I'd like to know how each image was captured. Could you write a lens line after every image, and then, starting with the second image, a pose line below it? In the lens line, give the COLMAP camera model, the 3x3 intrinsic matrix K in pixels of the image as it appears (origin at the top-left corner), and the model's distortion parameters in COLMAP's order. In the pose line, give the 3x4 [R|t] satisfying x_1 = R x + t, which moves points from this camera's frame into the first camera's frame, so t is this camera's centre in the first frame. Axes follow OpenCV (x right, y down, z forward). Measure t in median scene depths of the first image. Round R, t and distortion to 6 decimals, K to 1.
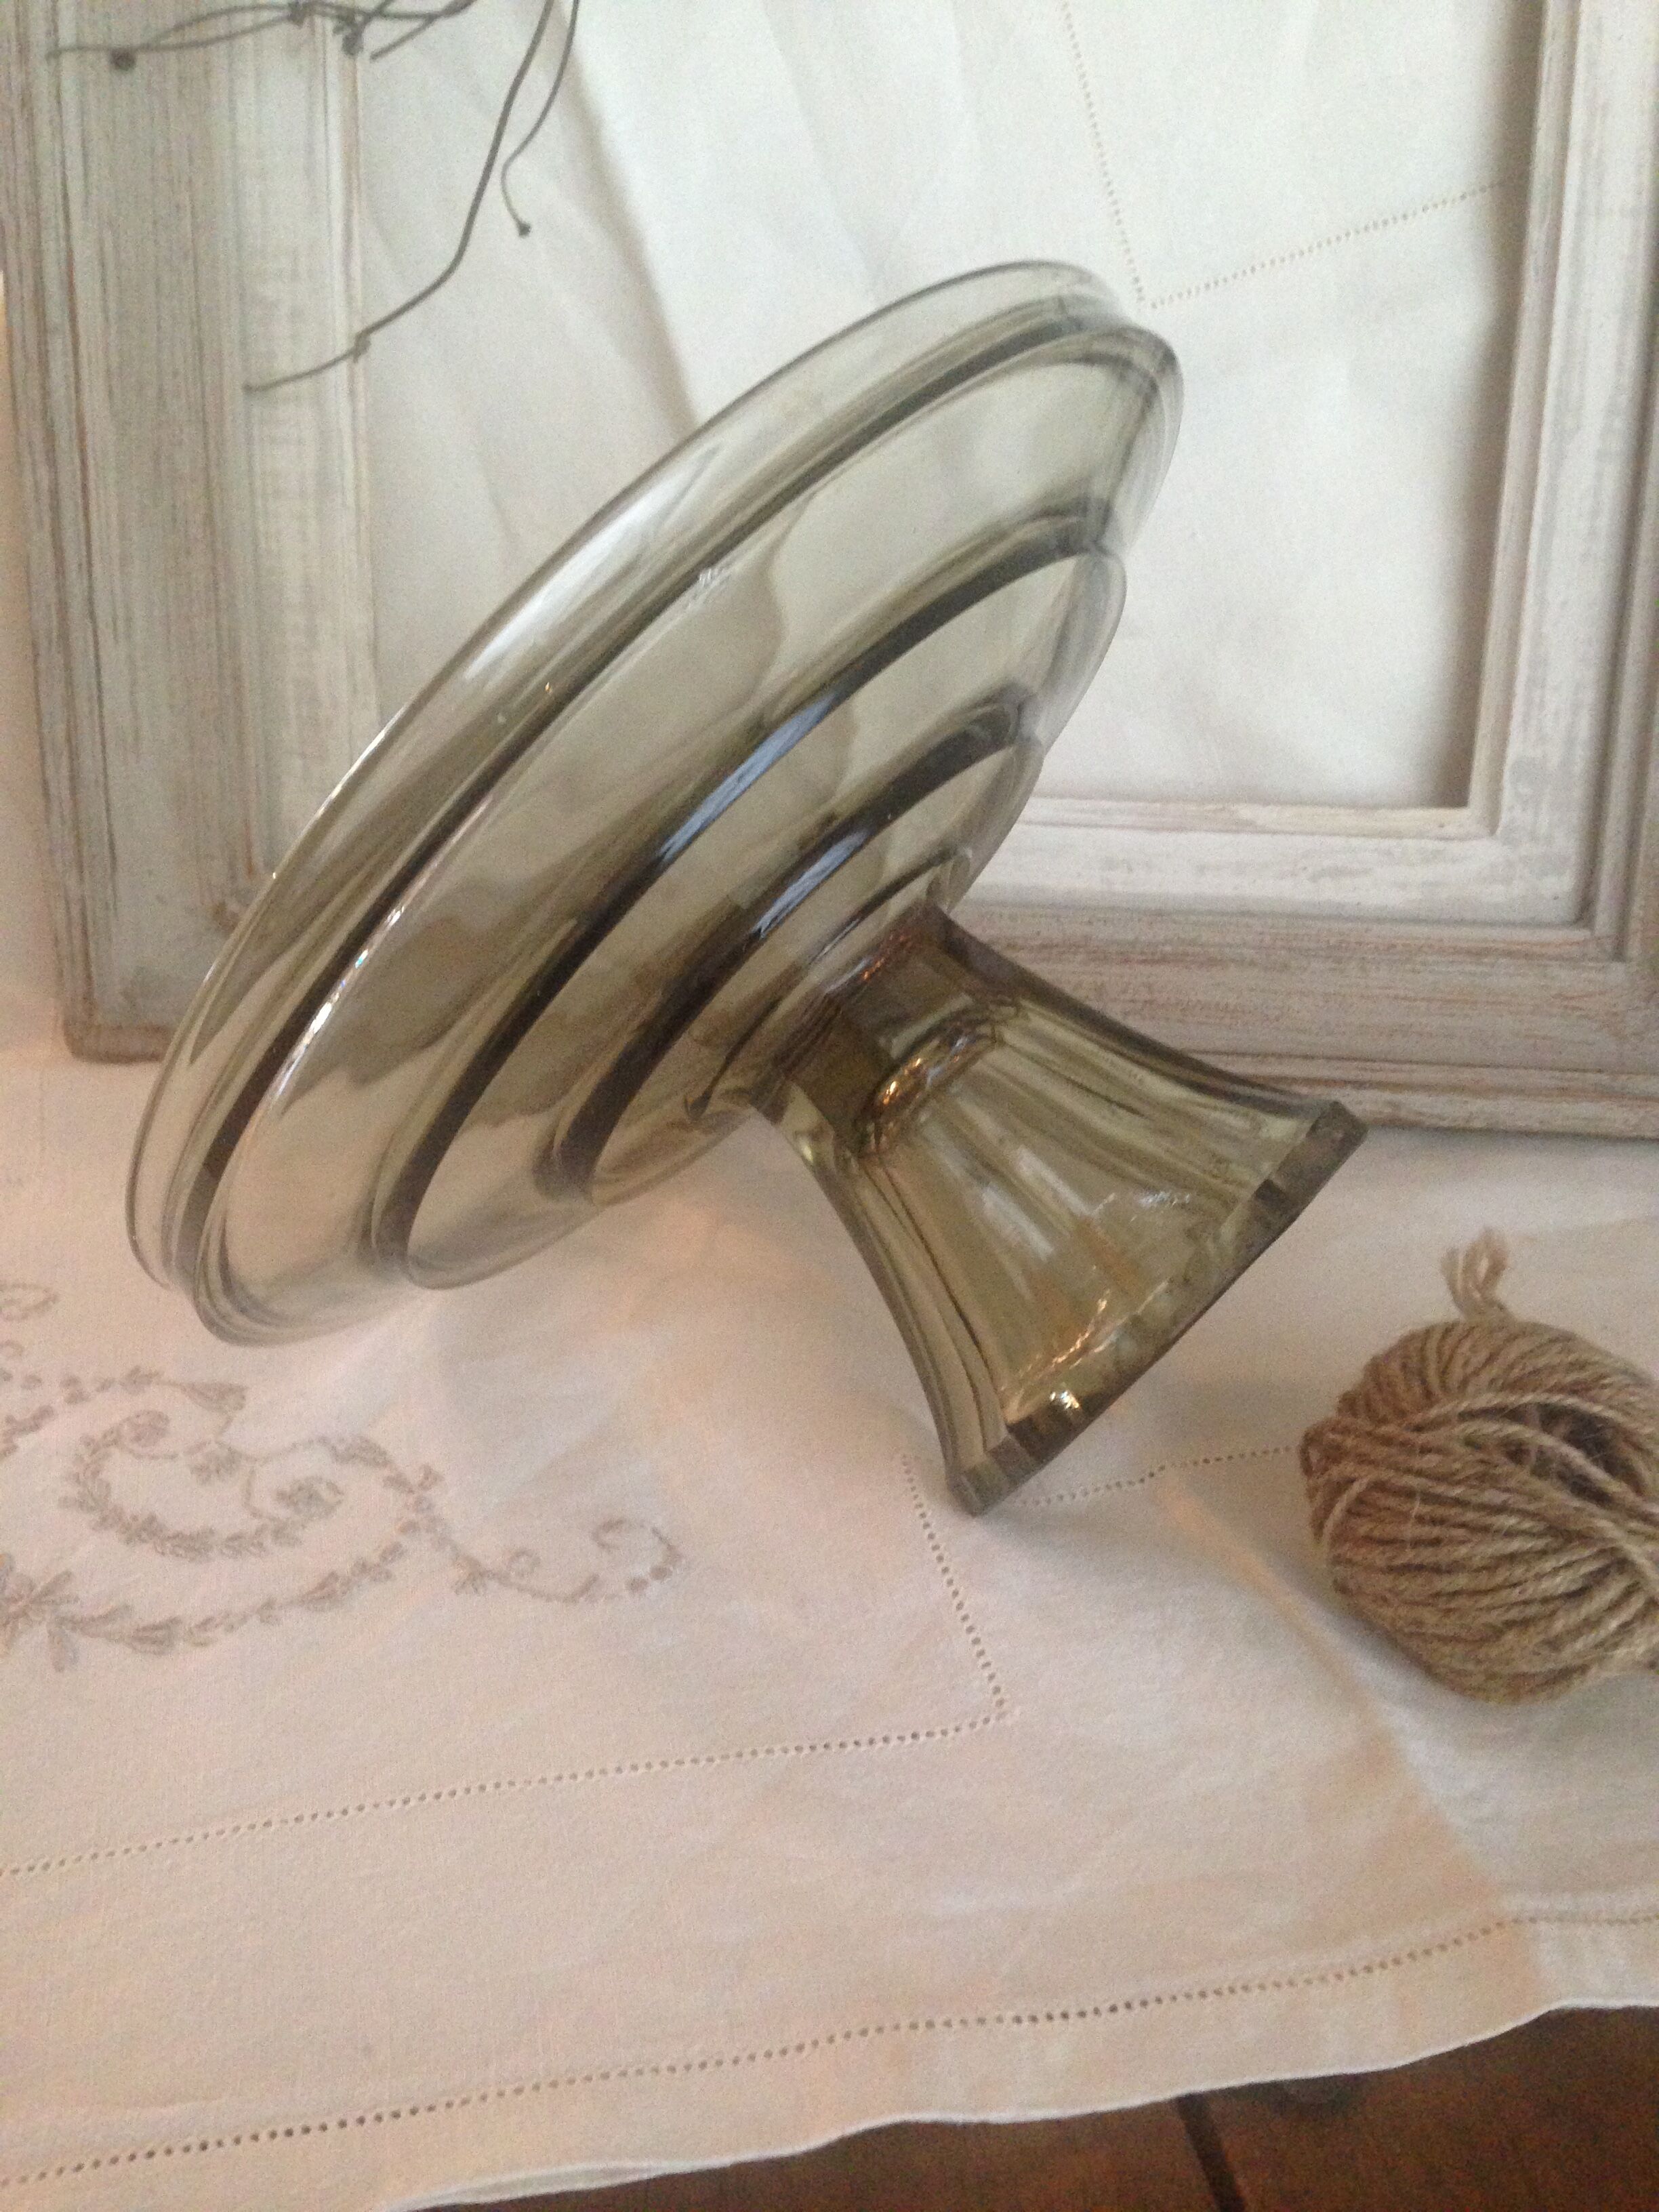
lens RADIAL K [[2065.3, 0, 795.1], [0, 2065.3, 1093.2], [0, 0, 1]] dist [0.044451, -0.173176]
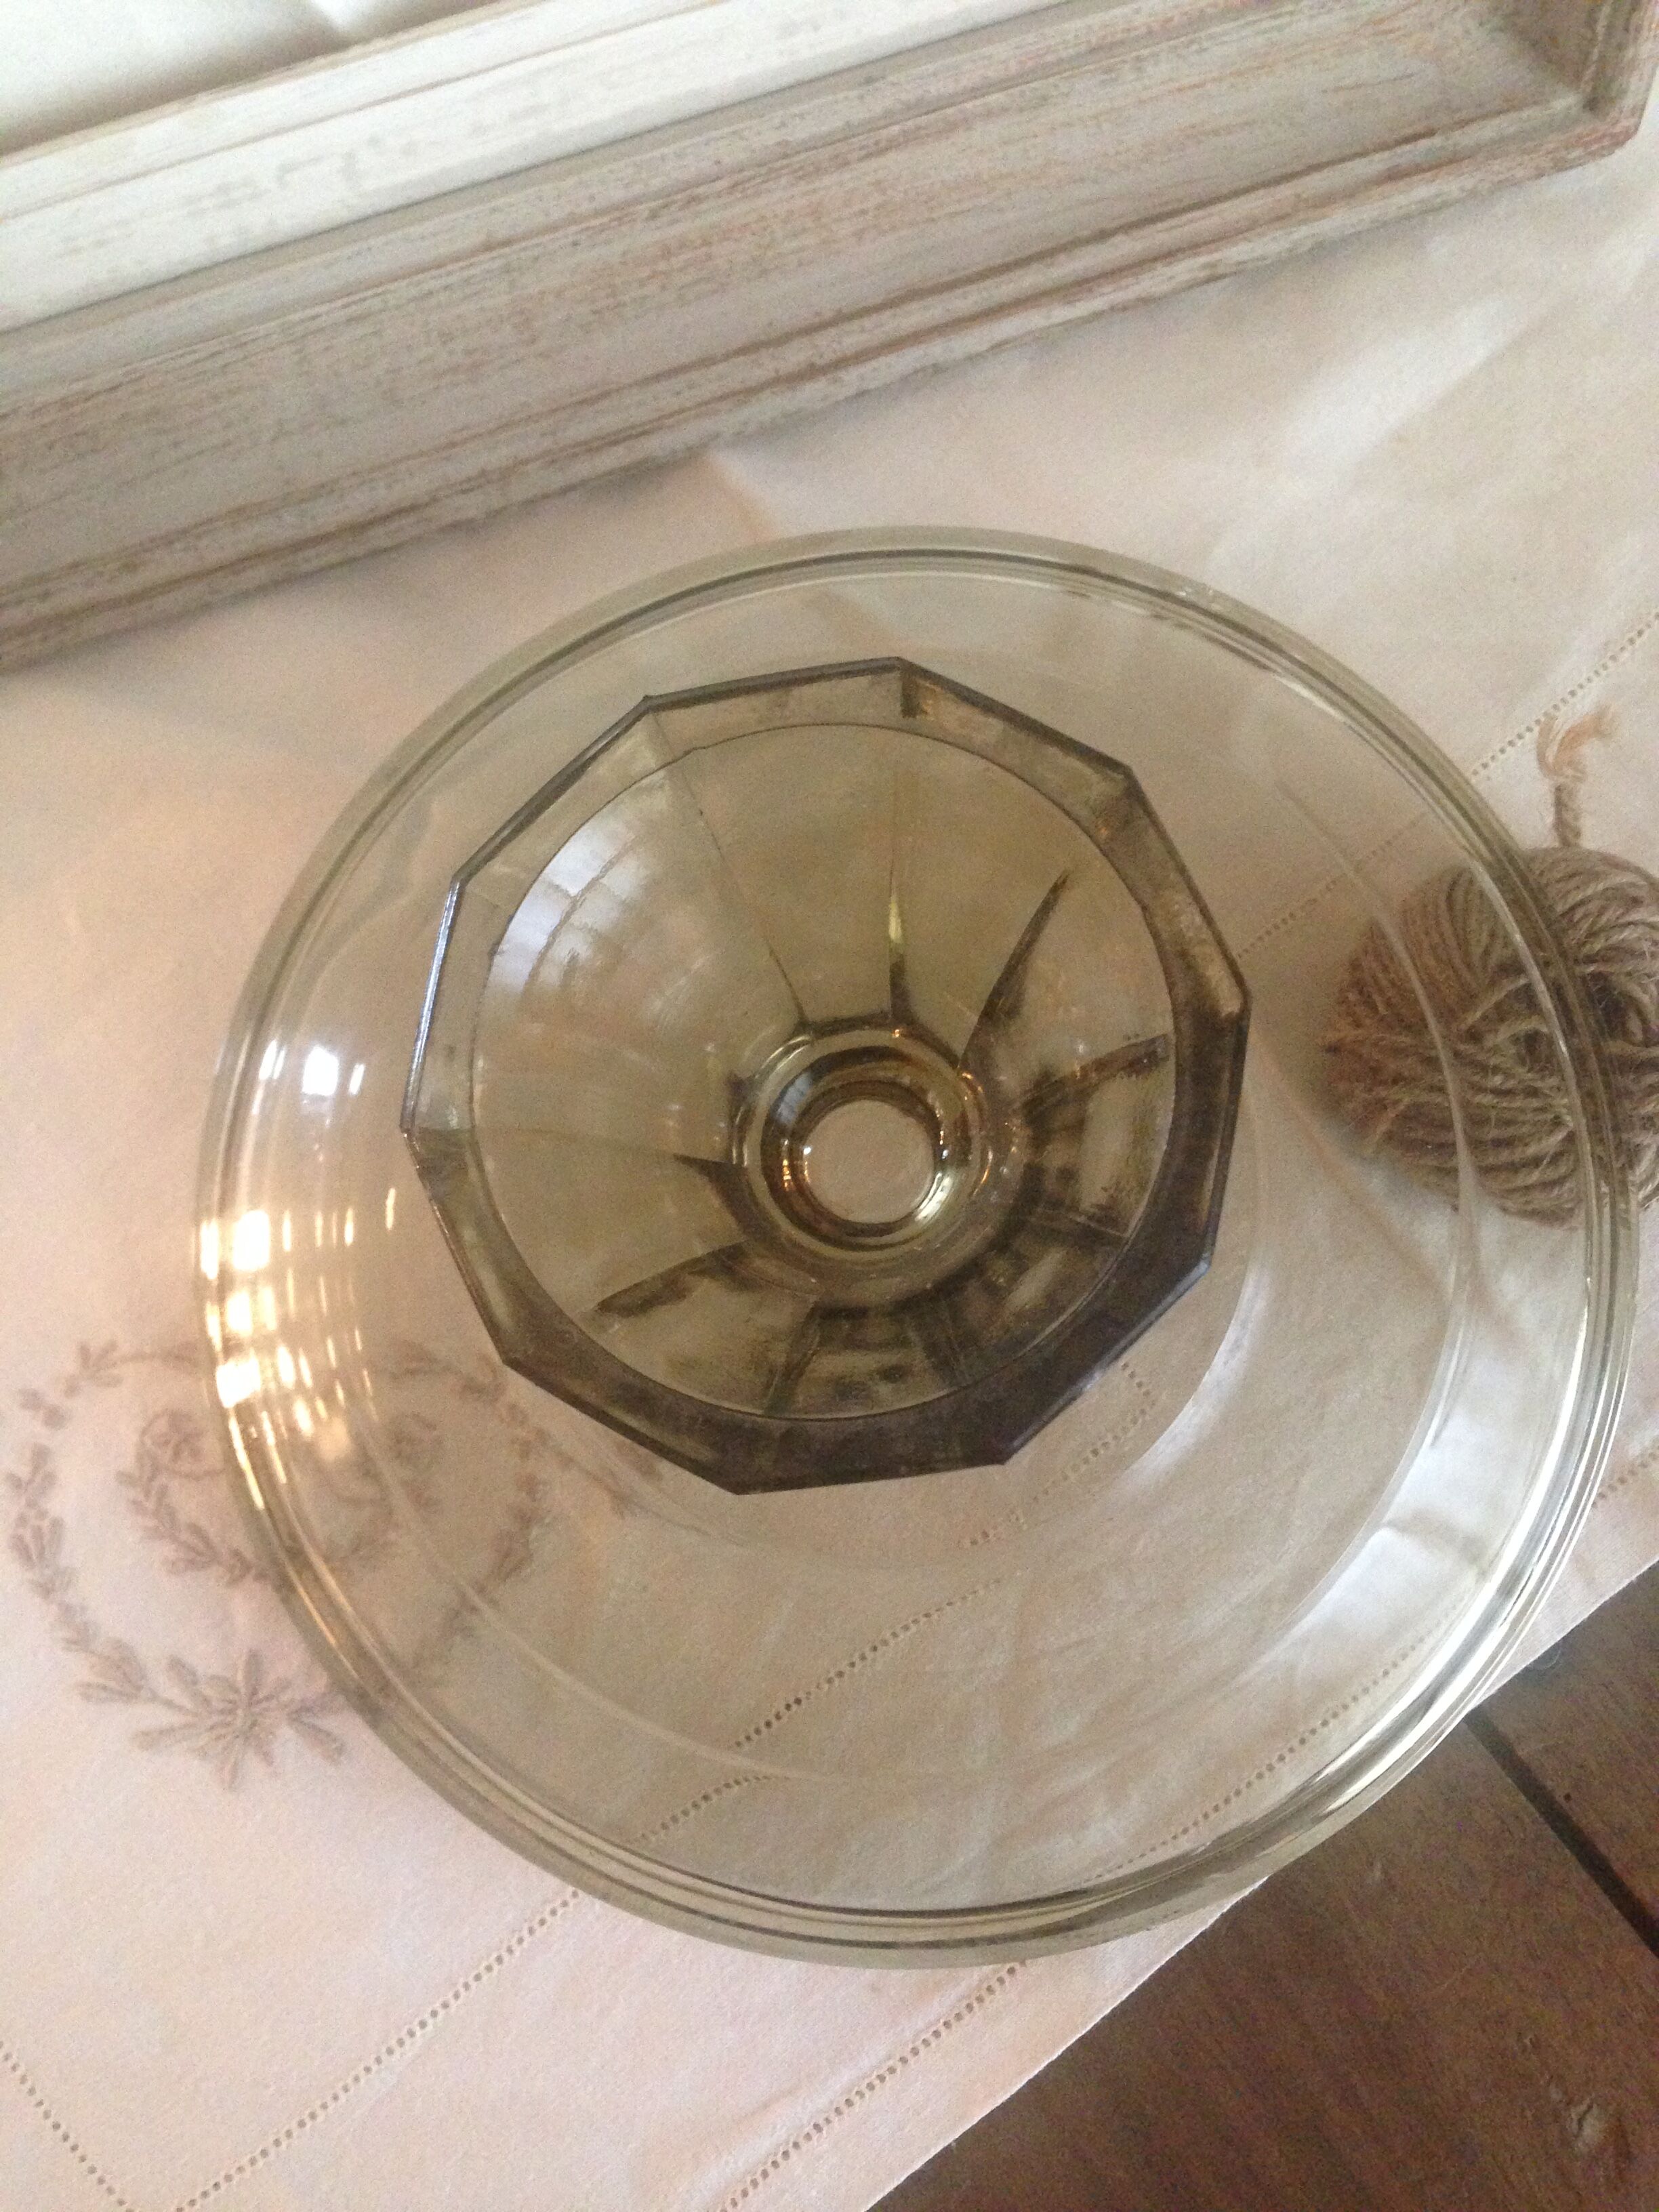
lens RADIAL K [[2065.3, 0, 795.1], [0, 2065.3, 1093.2], [0, 0, 1]] dist [0.044451, -0.173176]
pose [[0.887805, -0.448488, 0.103255, -0.102510], [0.206103, 0.588057, 0.782119, -0.599653], [-0.411491, -0.673088, 0.614514, 0.463209]]
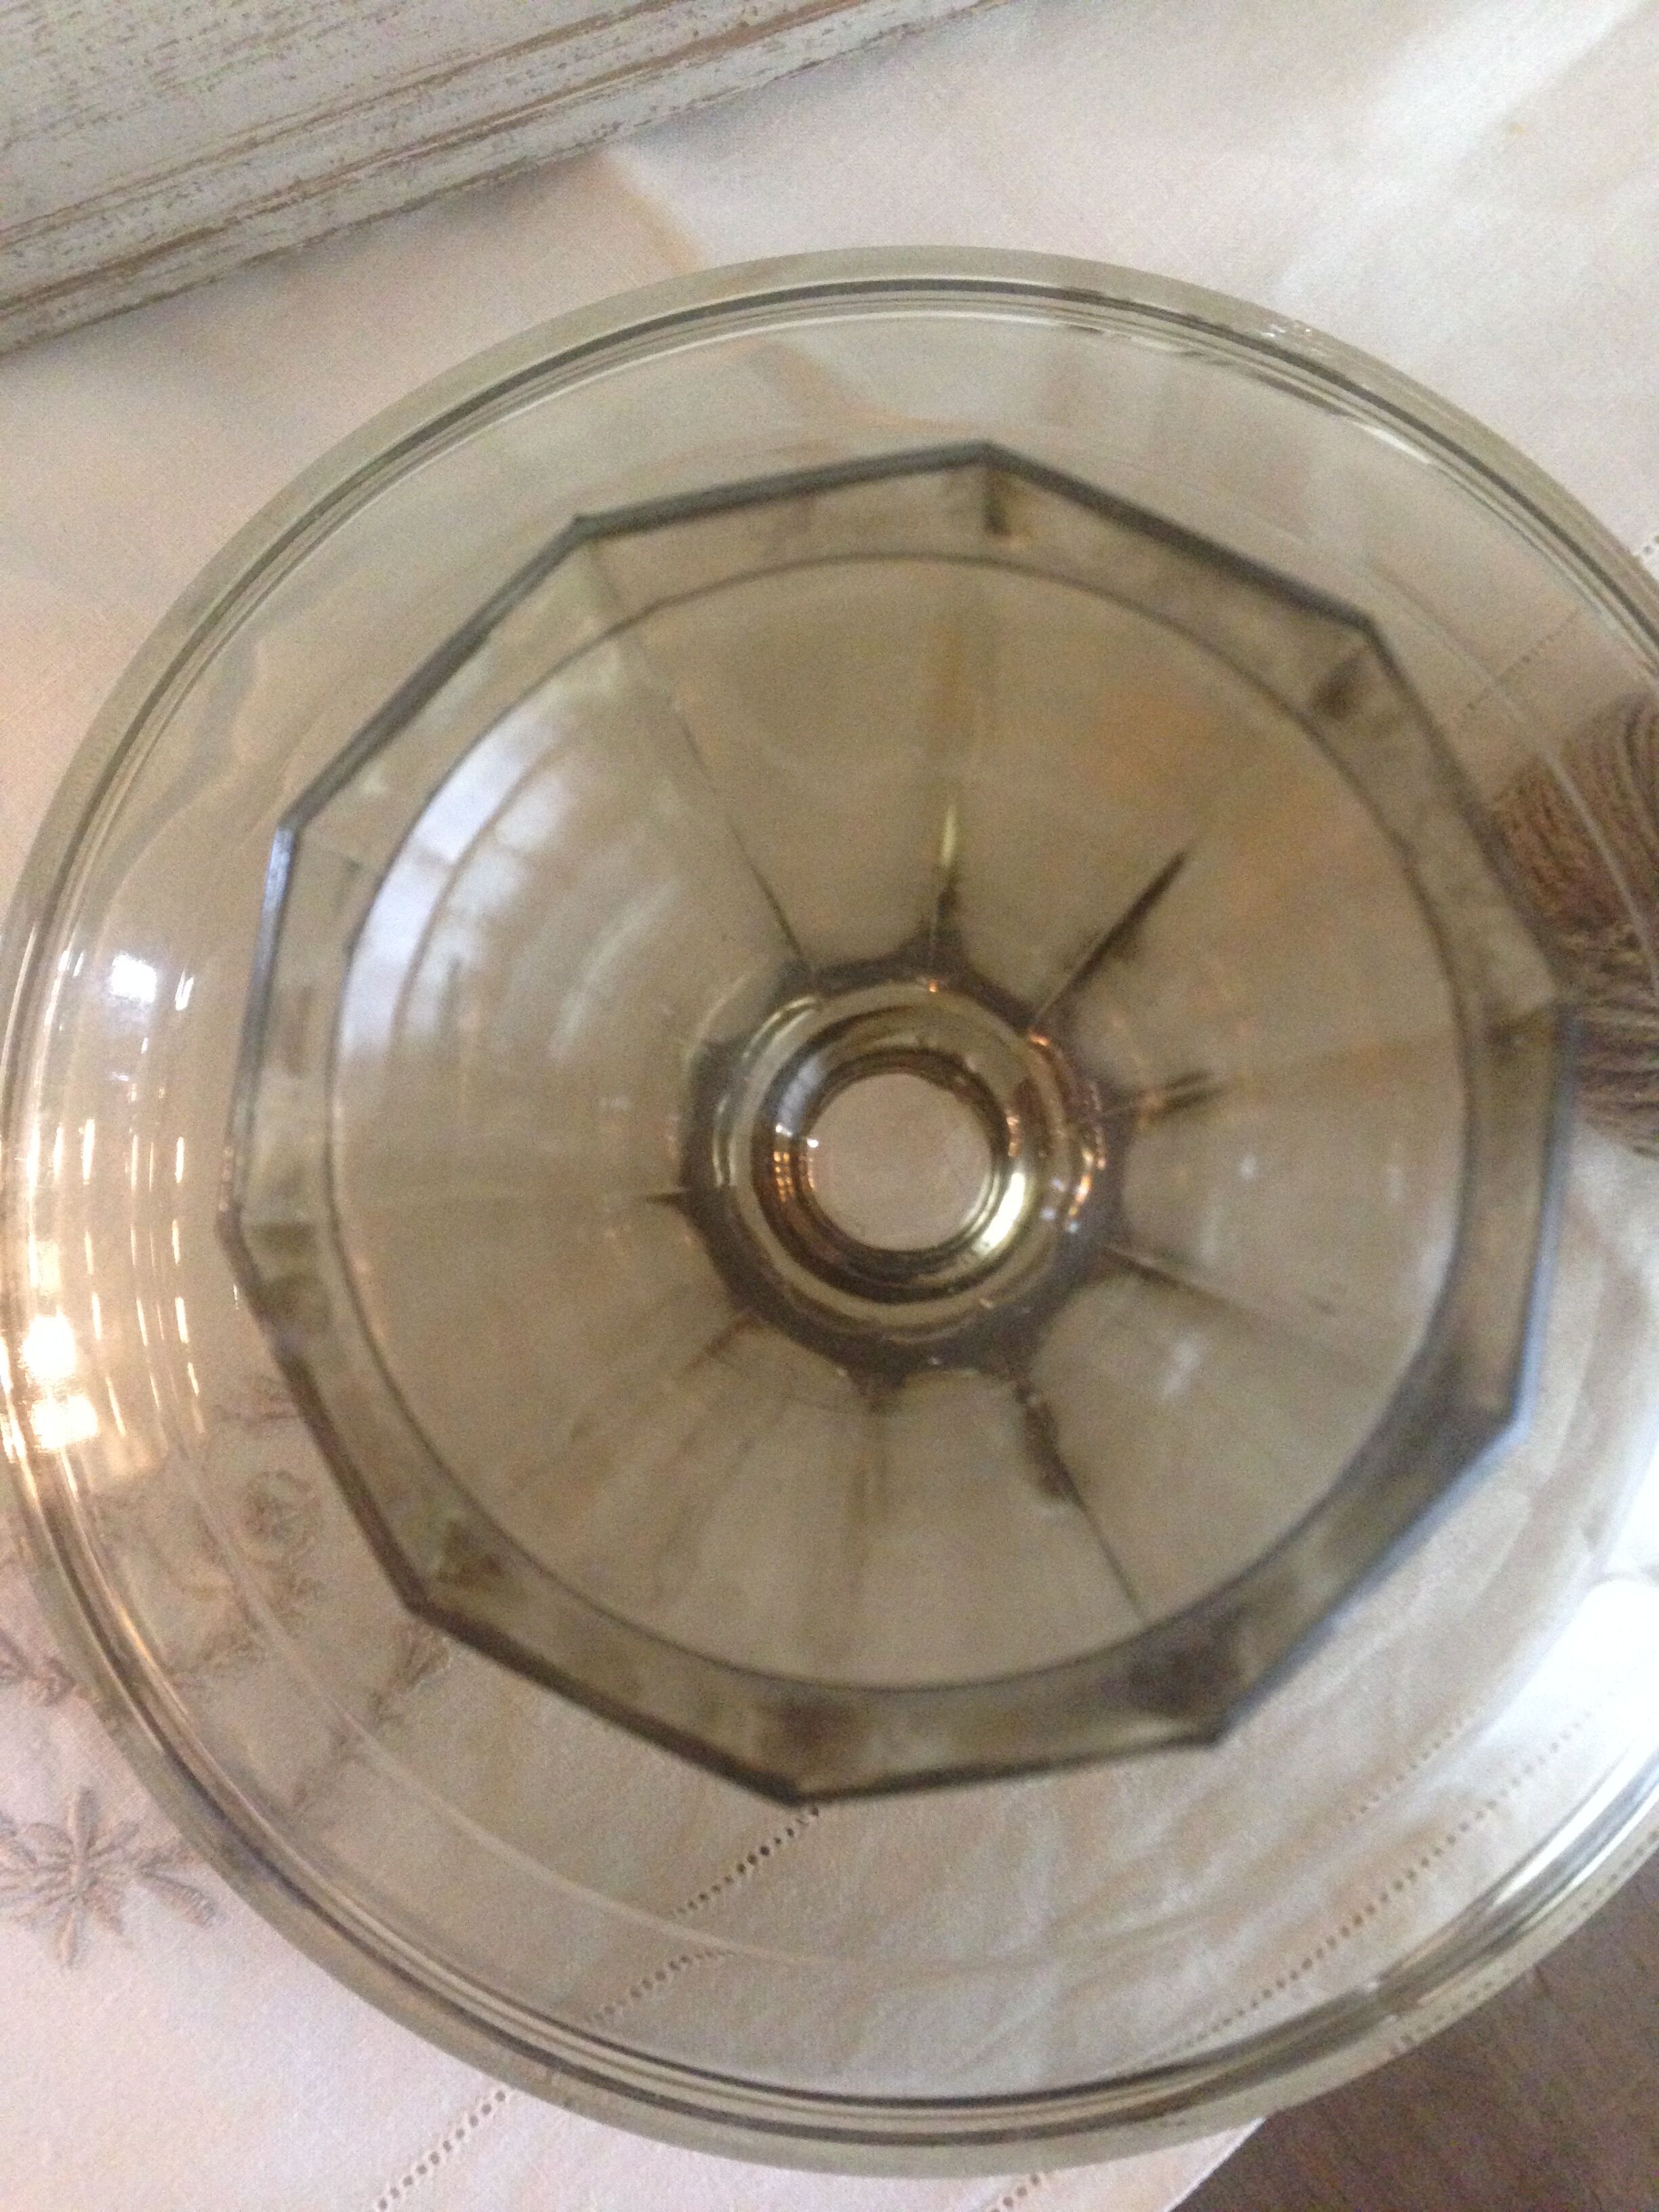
lens RADIAL K [[2065.3, 0, 795.1], [0, 2065.3, 1093.2], [0, 0, 1]] dist [0.044451, -0.173176]
pose [[0.863231, -0.493304, 0.107163, -0.083114], [0.174925, 0.491438, 0.853165, -0.455127], [-0.473534, -0.717732, 0.510515, 0.660250]]
